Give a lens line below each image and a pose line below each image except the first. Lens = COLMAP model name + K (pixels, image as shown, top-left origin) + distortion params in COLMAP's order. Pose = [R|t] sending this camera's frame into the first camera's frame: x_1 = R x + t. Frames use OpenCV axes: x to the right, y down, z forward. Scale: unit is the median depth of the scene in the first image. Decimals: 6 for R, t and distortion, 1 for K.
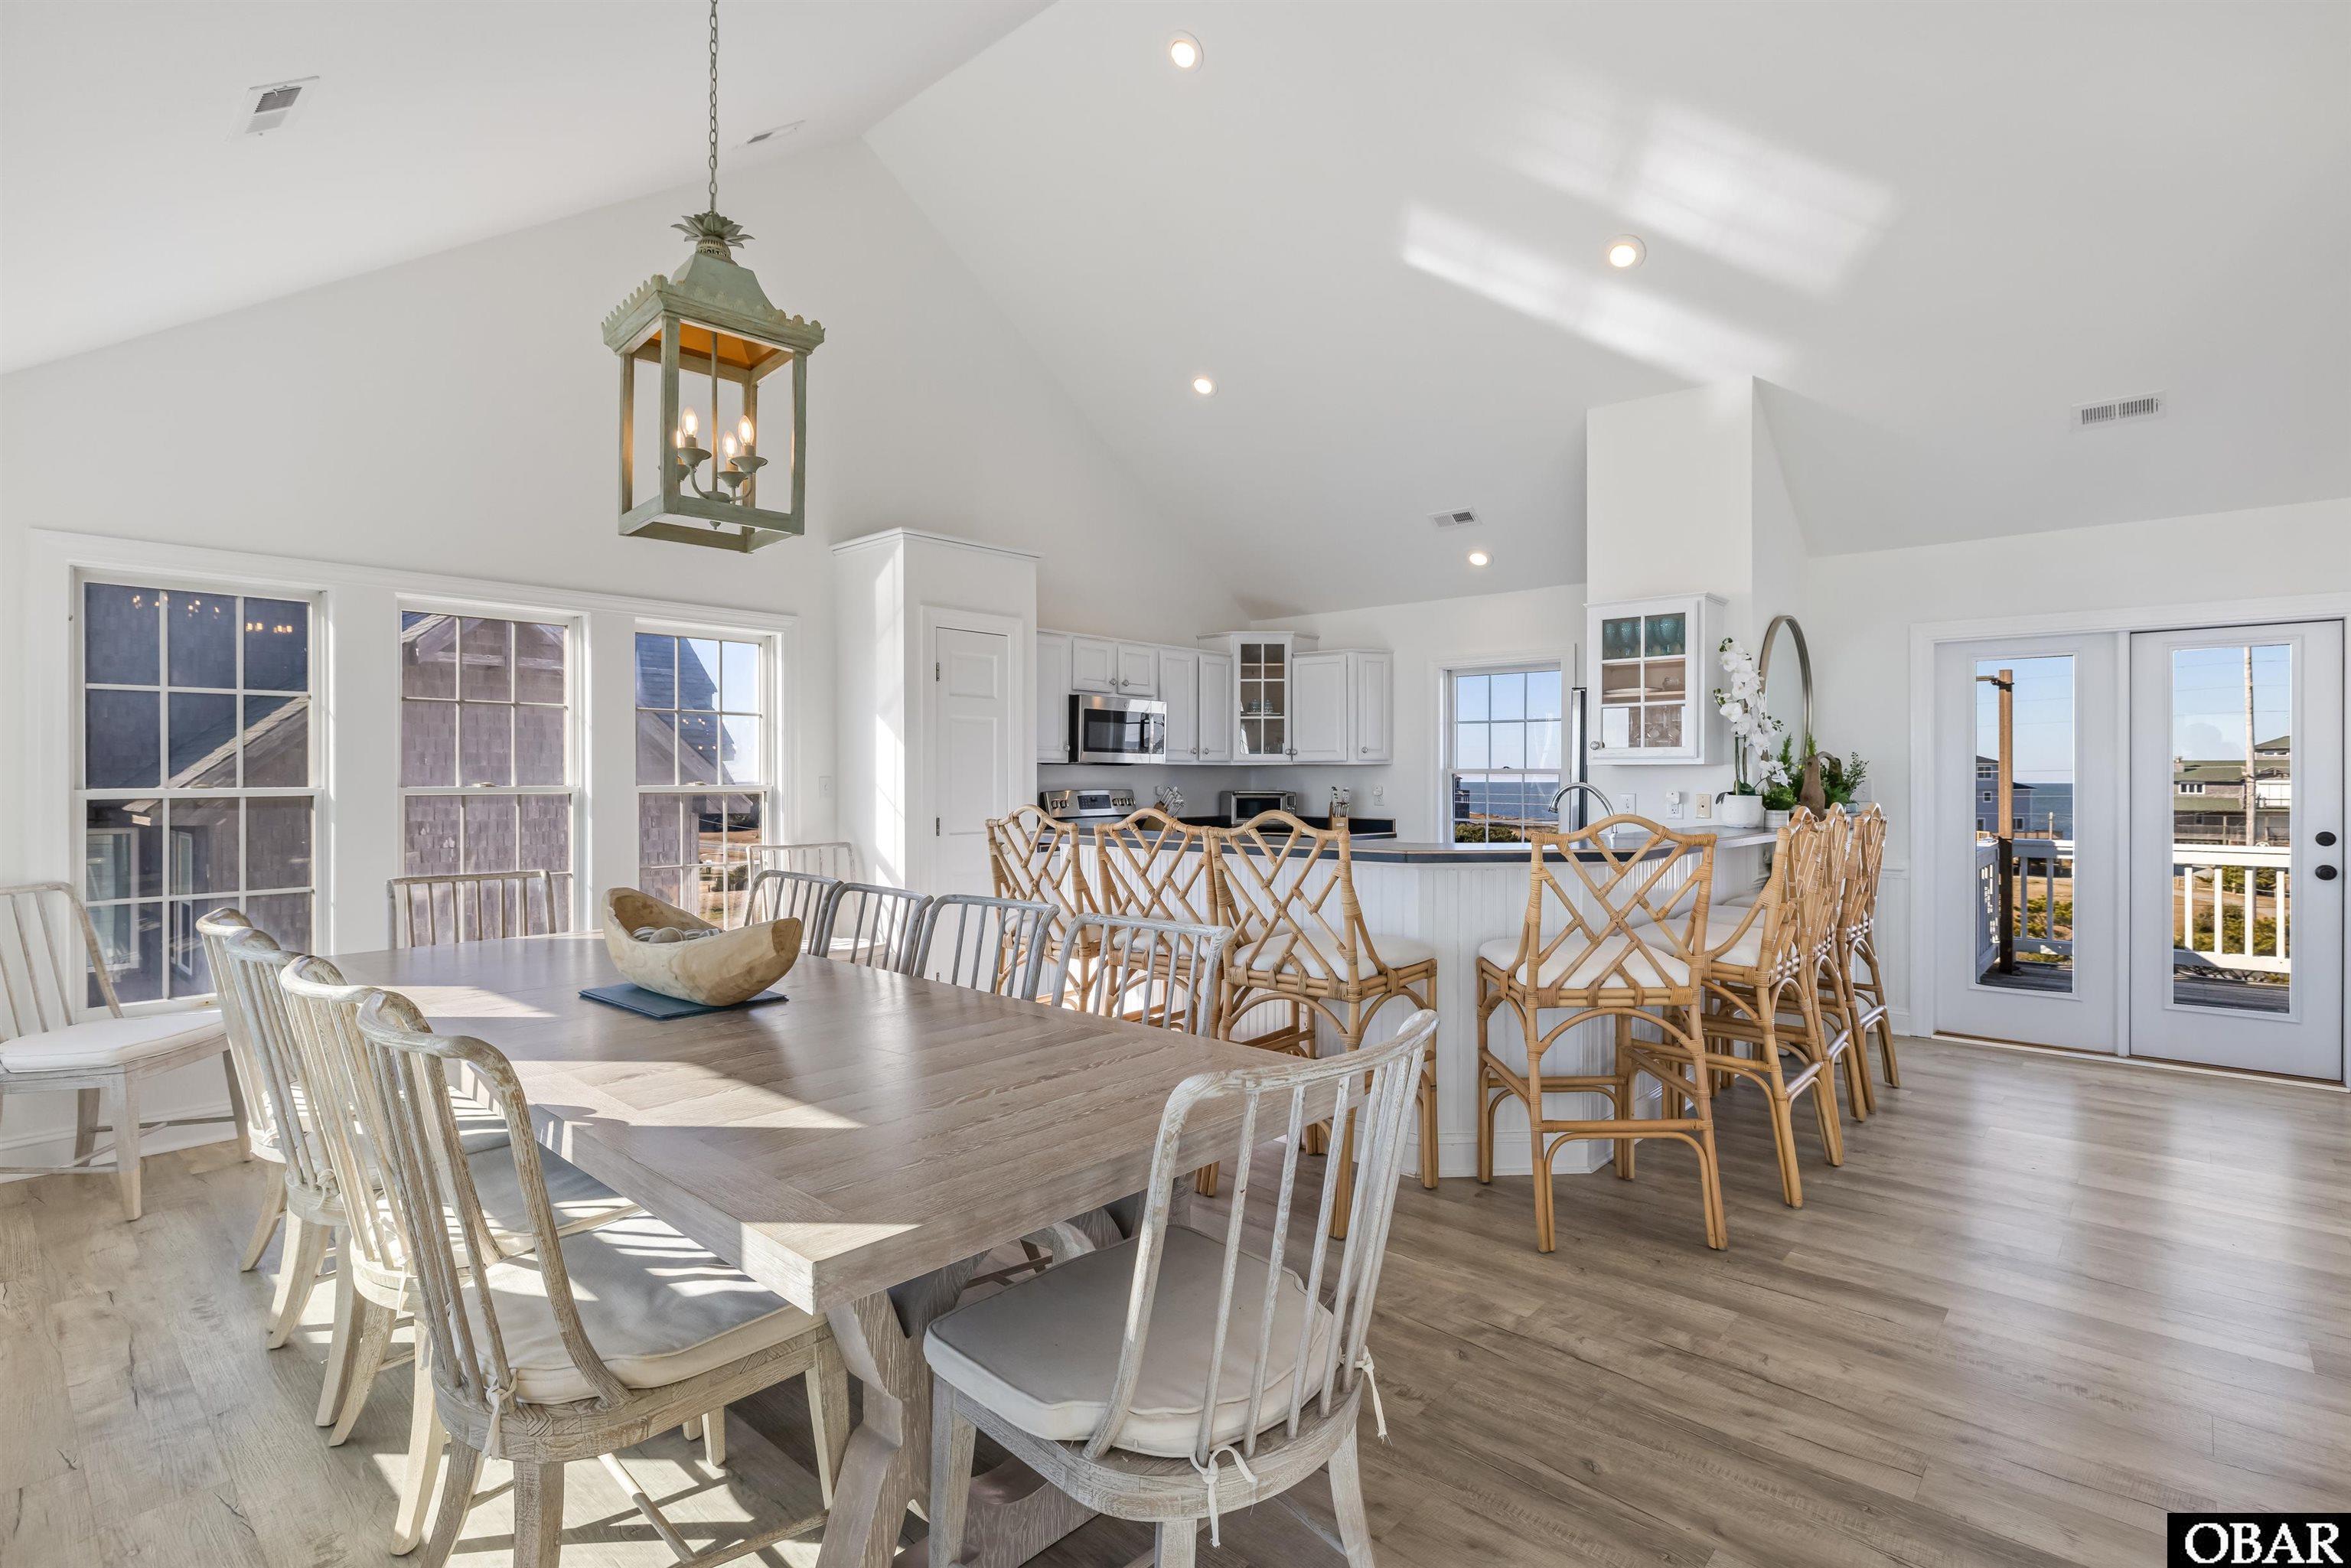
lens RADIAL K [[1140.8, 0, 1174.9], [0, 1140.8, 777.6], [0, 0, 1]] dist [-0.002047, -0.001147]
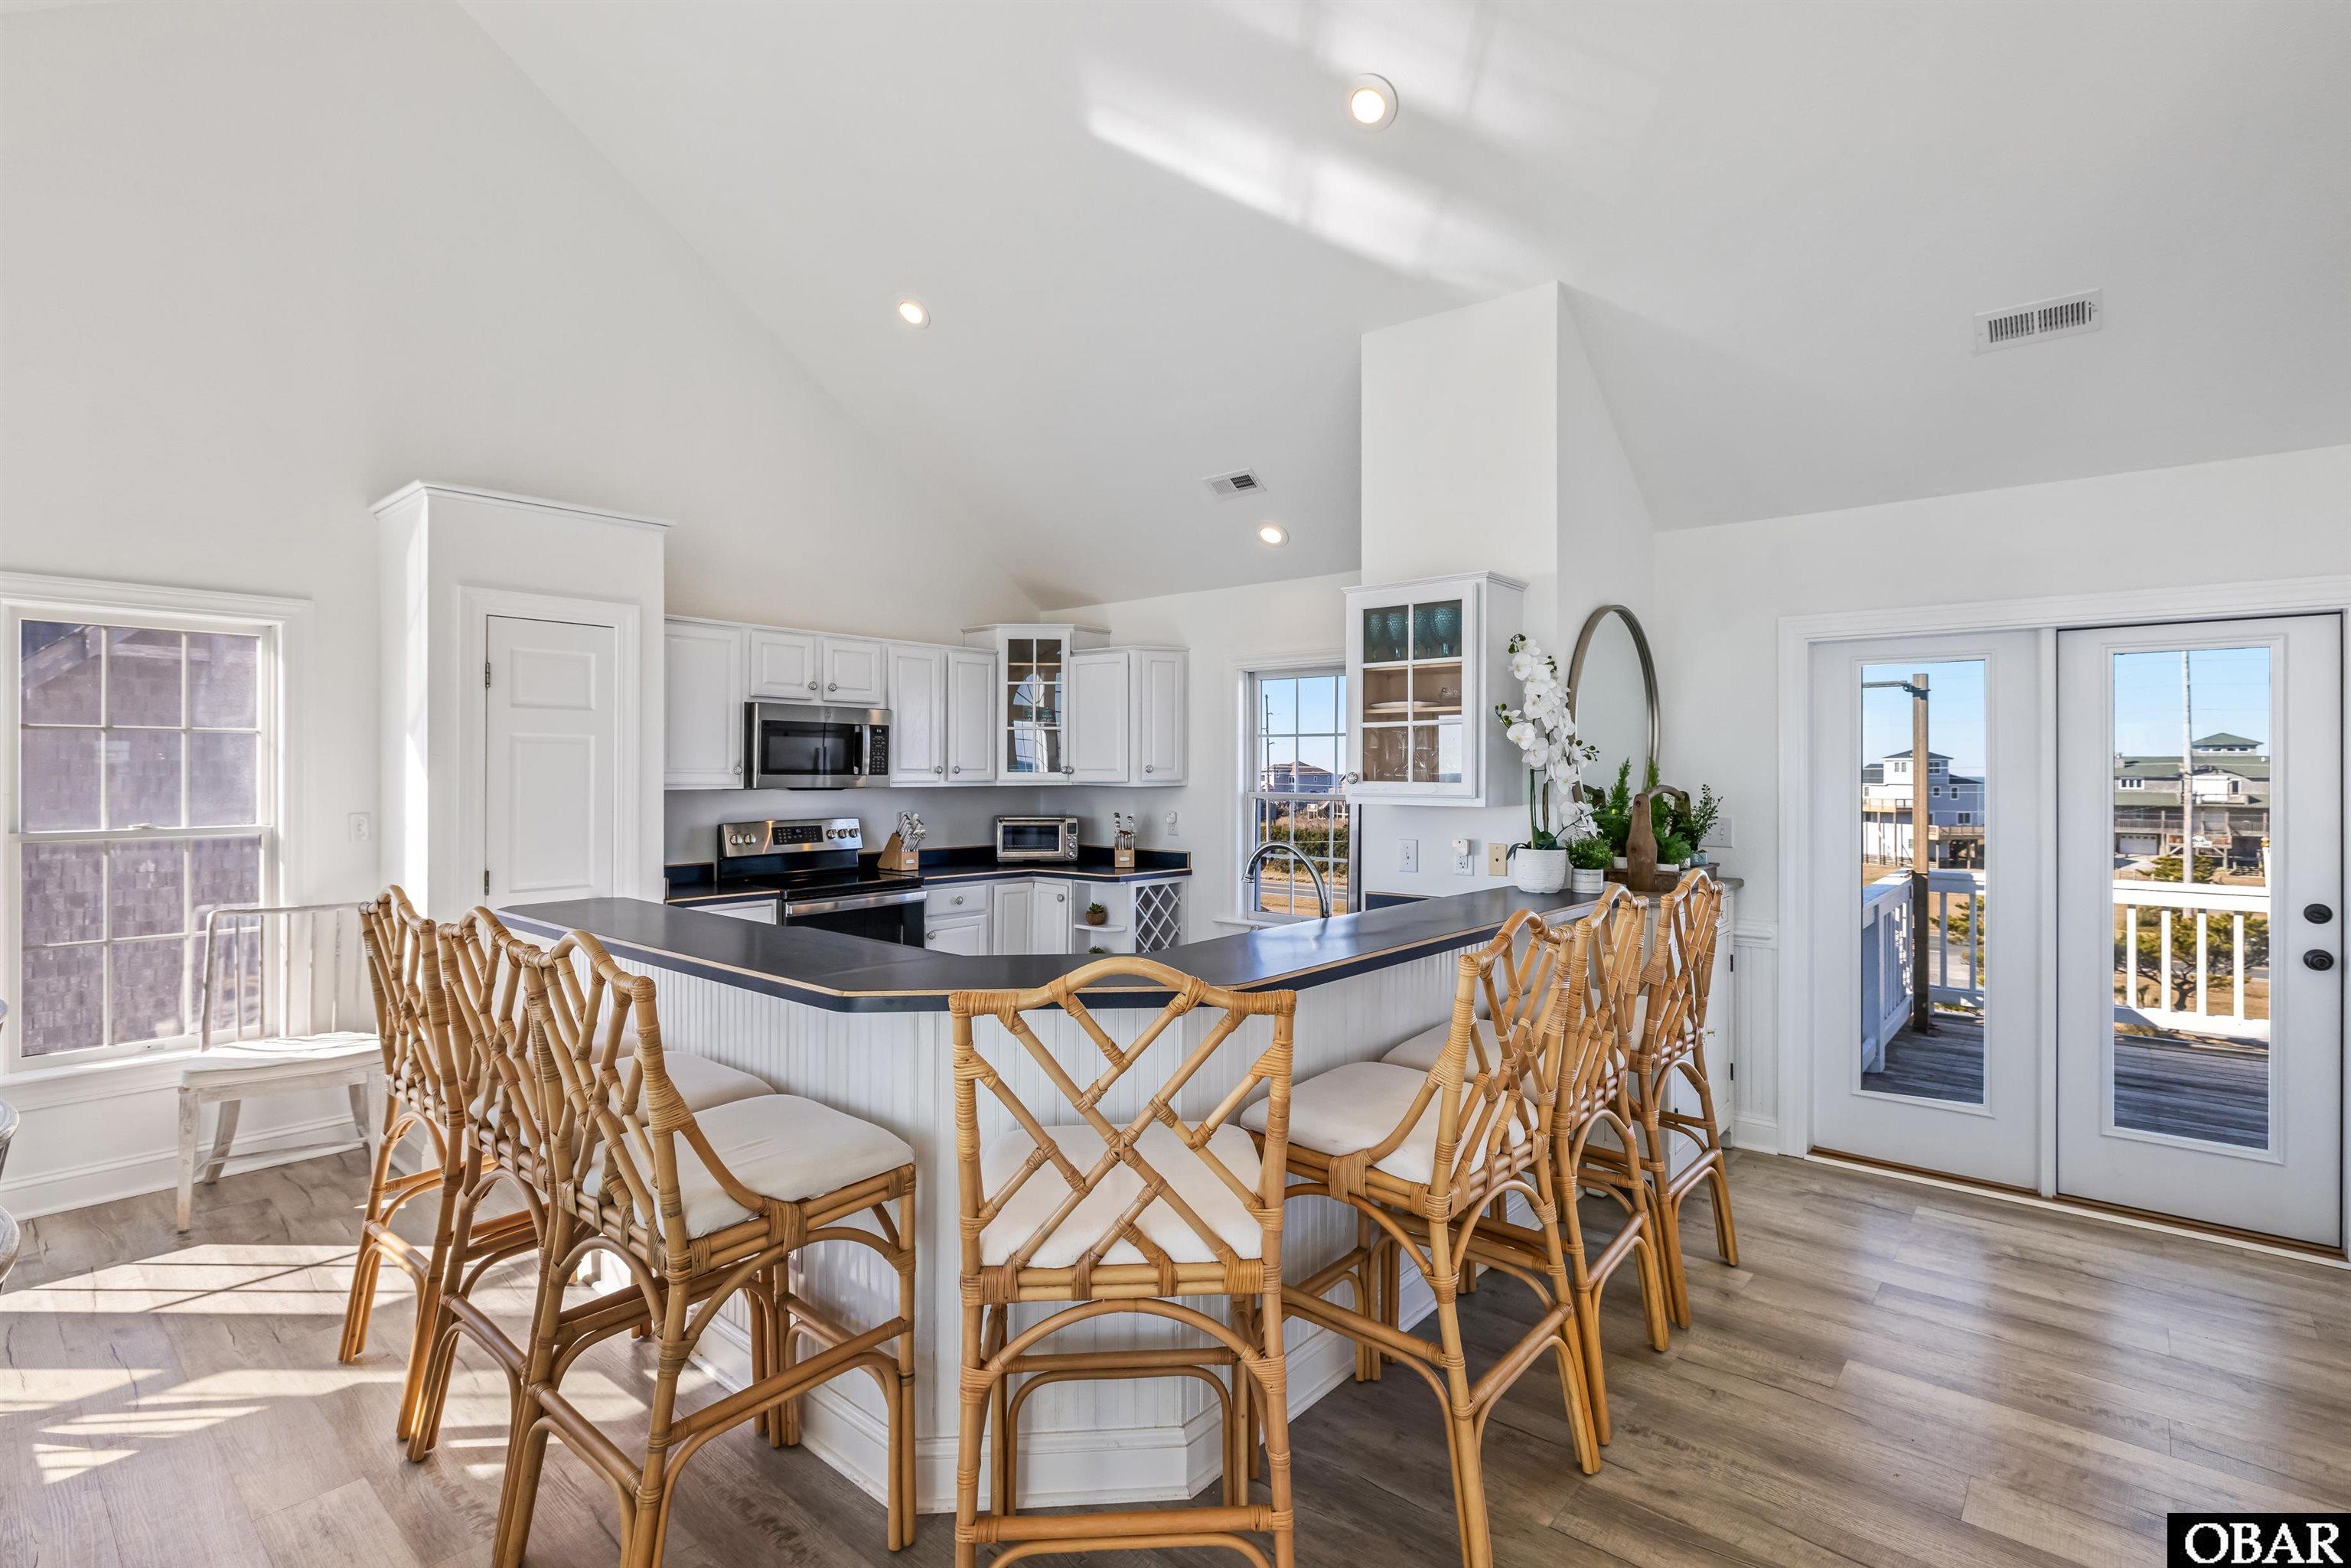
lens RADIAL K [[1115.4, 0, 1183.3], [0, 1115.4, 764.6], [0, 0, 1]] dist [-0.009553, 0.000557]
pose [[0.999771, 0.001925, 0.021291, 0.231632], [-0.001842, 0.999991, -0.003943, -0.032434], [-0.021298, 0.003903, 0.999766, 0.263806]]
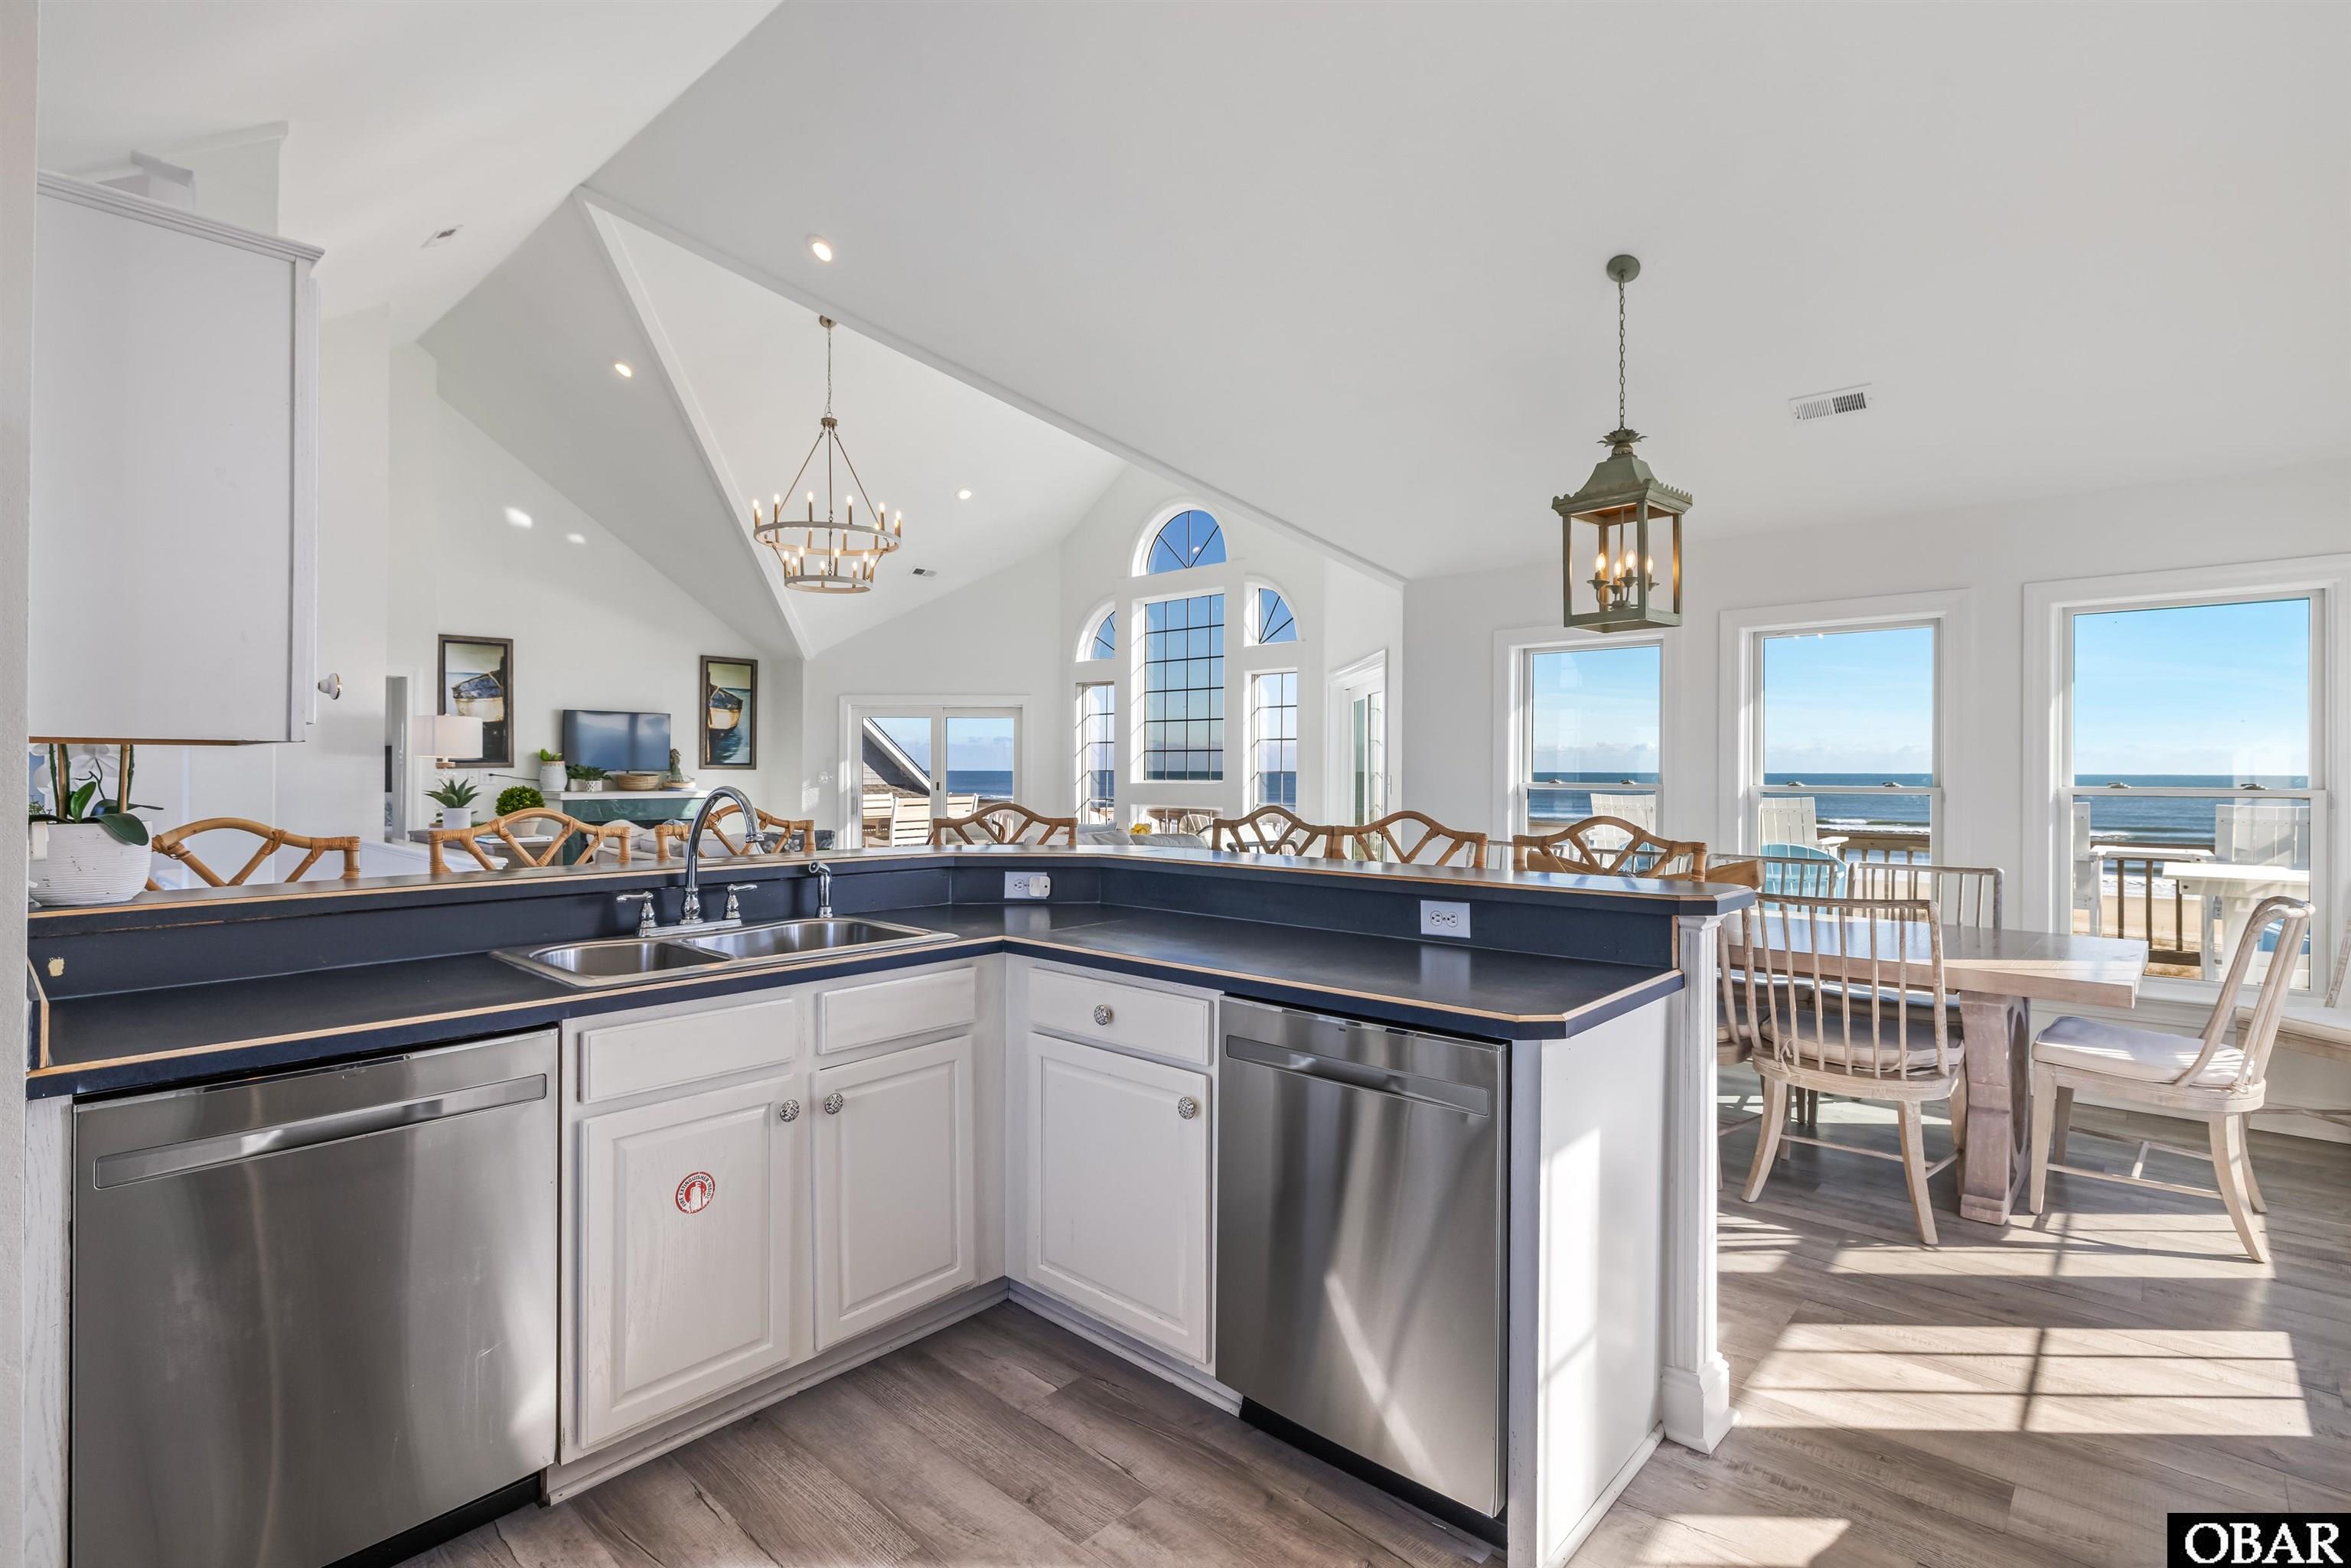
lens RADIAL K [[1097.3, 0, 1185.9], [0, 1097.3, 774.1], [0, 0, 1]] dist [-0.003779, -0.000221]
pose [[-0.999915, -0.002739, 0.012784, 0.100370], [-0.002710, 0.999994, 0.002212, -0.004268], [-0.012790, 0.002177, -0.999916, 1.261529]]
